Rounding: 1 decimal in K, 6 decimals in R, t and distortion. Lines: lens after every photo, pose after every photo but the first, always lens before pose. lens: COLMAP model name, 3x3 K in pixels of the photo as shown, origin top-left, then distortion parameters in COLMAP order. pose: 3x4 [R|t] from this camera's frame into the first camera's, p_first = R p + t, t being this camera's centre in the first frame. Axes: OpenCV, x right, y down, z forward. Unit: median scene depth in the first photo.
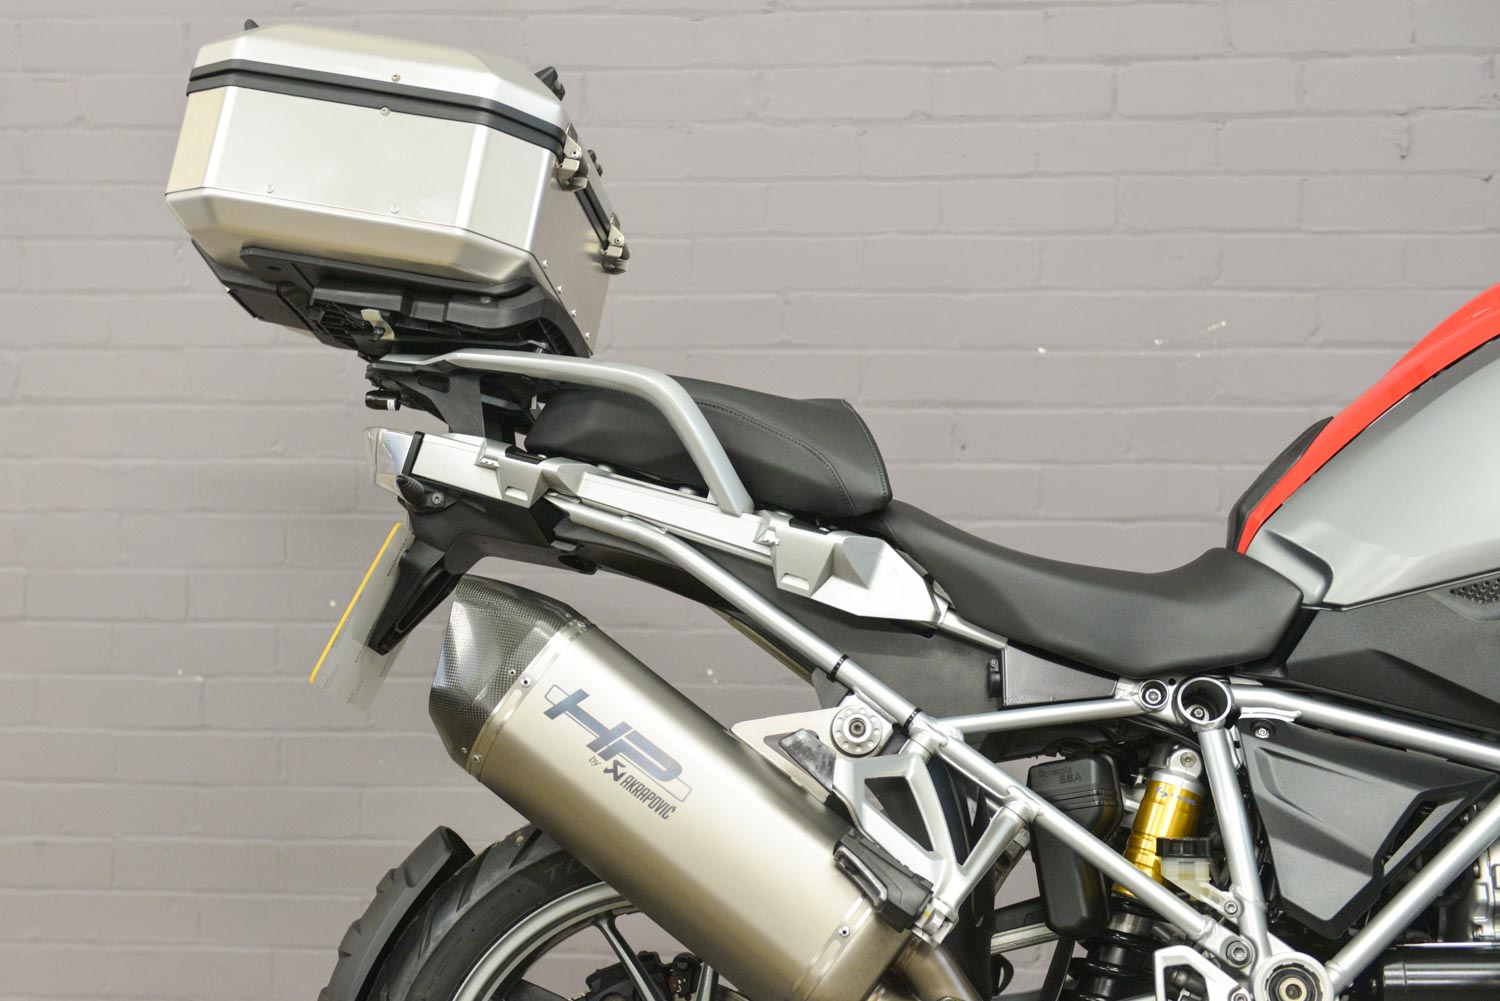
lens RADIAL K [[2678.6, 0, 680.5], [0, 2678.6, 454.6], [0, 0, 1]] dist [0.167080, 0.018454]
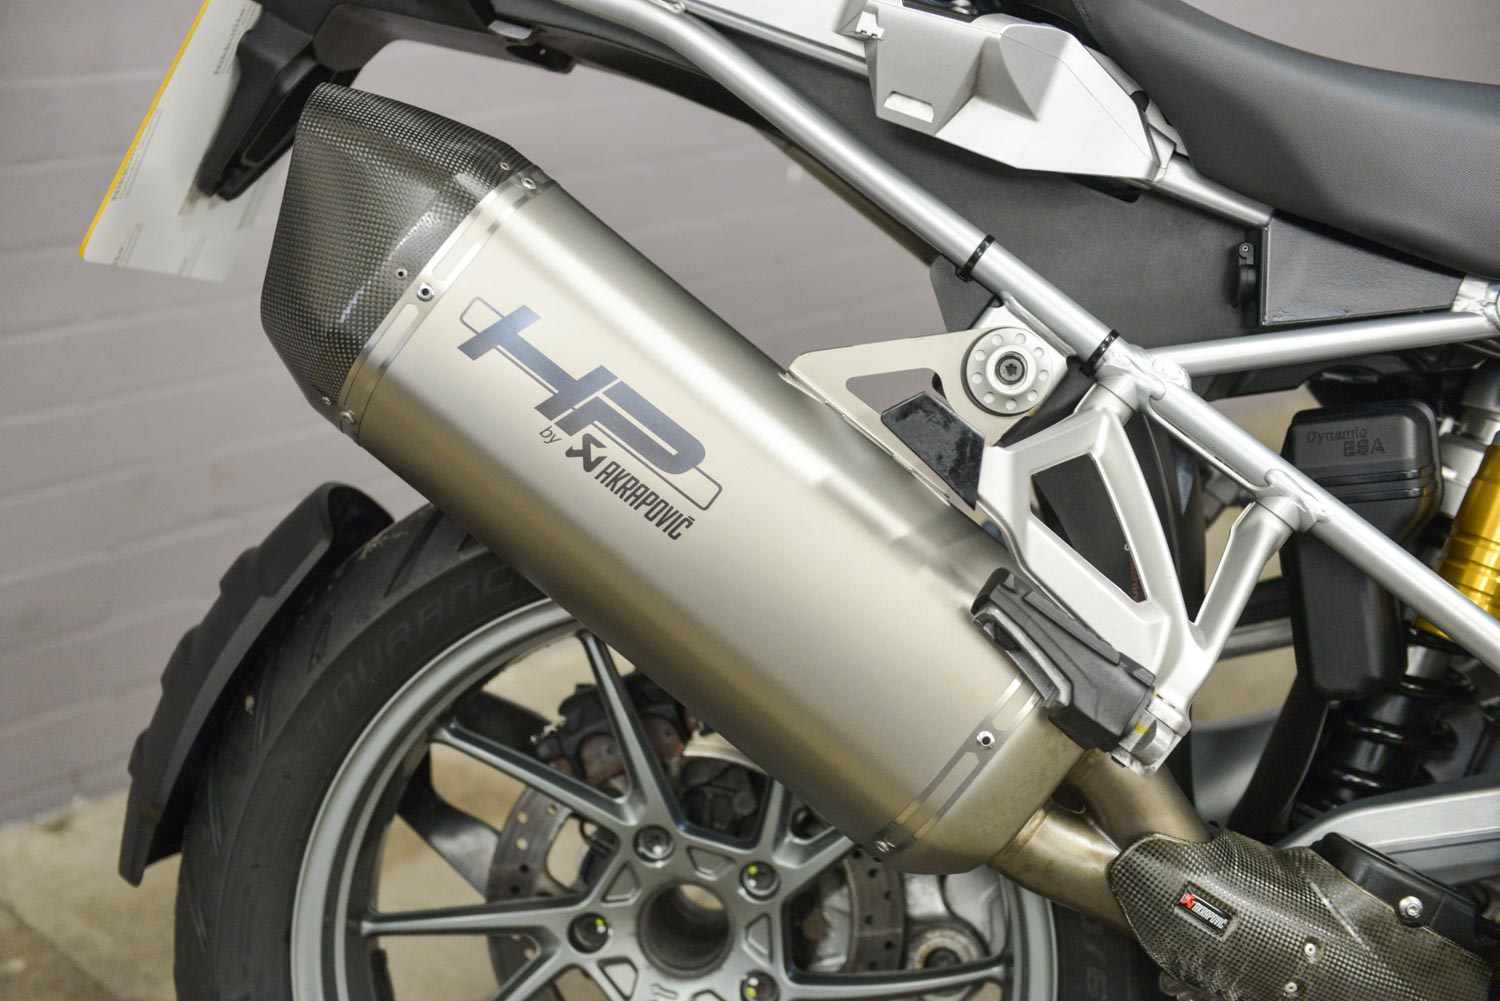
lens RADIAL K [[2073.8, 0, 750.0], [0, 2073.8, 500.5], [0, 0, 1]] dist [0.110088, 0.034202]
pose [[0.999810, 0.008618, 0.017489, 0.002370], [-0.013079, 0.961690, 0.273828, 0.007500], [-0.014459, -0.274004, 0.961620, 0.557219]]
